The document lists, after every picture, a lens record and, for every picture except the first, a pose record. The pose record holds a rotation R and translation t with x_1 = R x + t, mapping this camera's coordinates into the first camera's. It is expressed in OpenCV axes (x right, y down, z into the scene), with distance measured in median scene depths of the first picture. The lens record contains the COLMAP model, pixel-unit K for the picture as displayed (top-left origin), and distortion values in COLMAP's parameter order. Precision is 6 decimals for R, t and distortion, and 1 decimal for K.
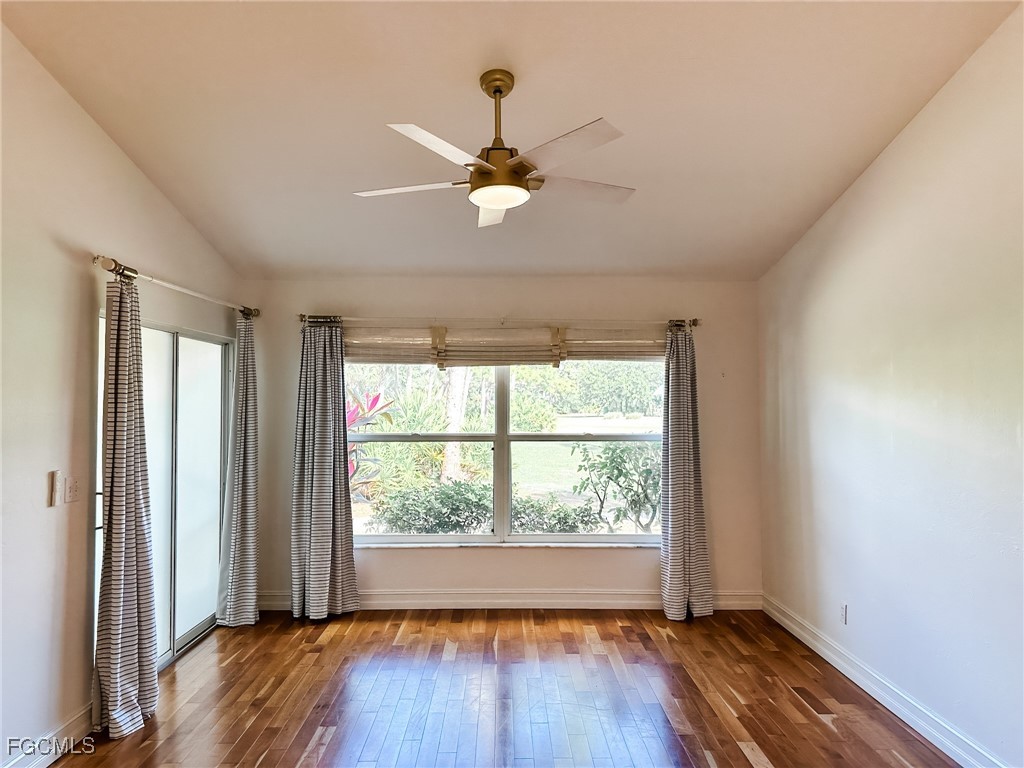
lens RADIAL K [[715.8, 0, 508.9], [0, 715.8, 390.0], [0, 0, 1]] dist [0.126505, -0.190373]
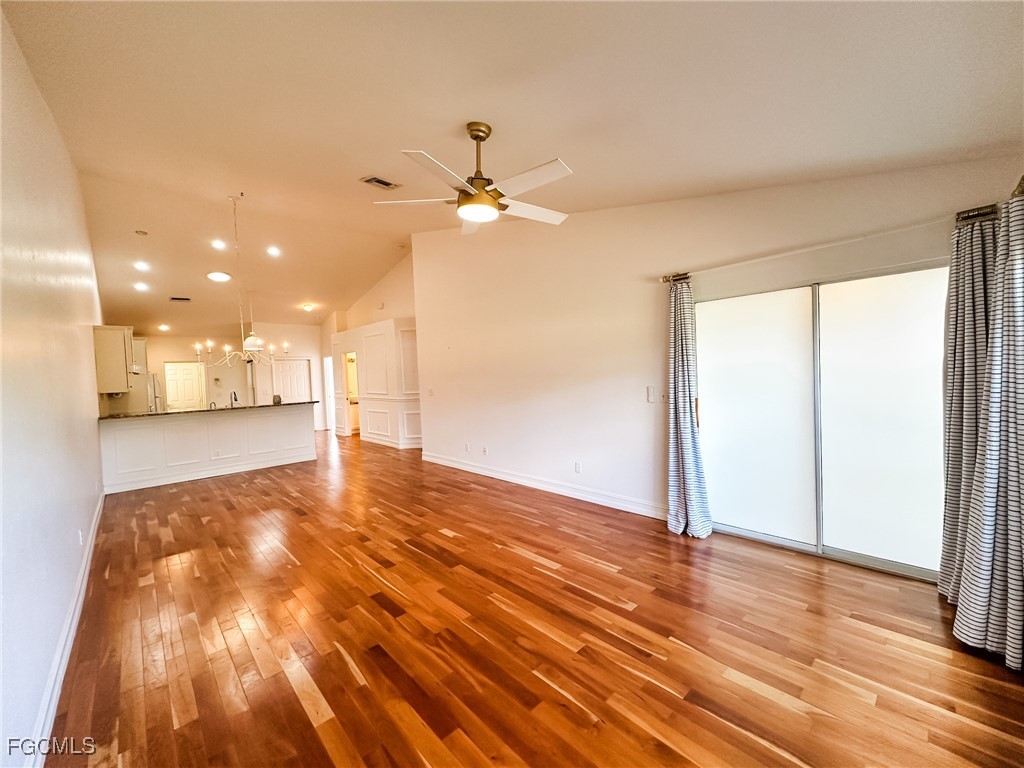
lens RADIAL K [[407.9, 0, 512.0], [0, 407.9, 384.0], [0, 0, 1]] dist [-0.001810, 0.000929]
pose [[-0.731530, 0.048069, -0.680112, 0.278639], [0.055451, 0.998402, 0.010922, 0.040587], [0.679550, -0.029723, -0.733026, 0.915887]]
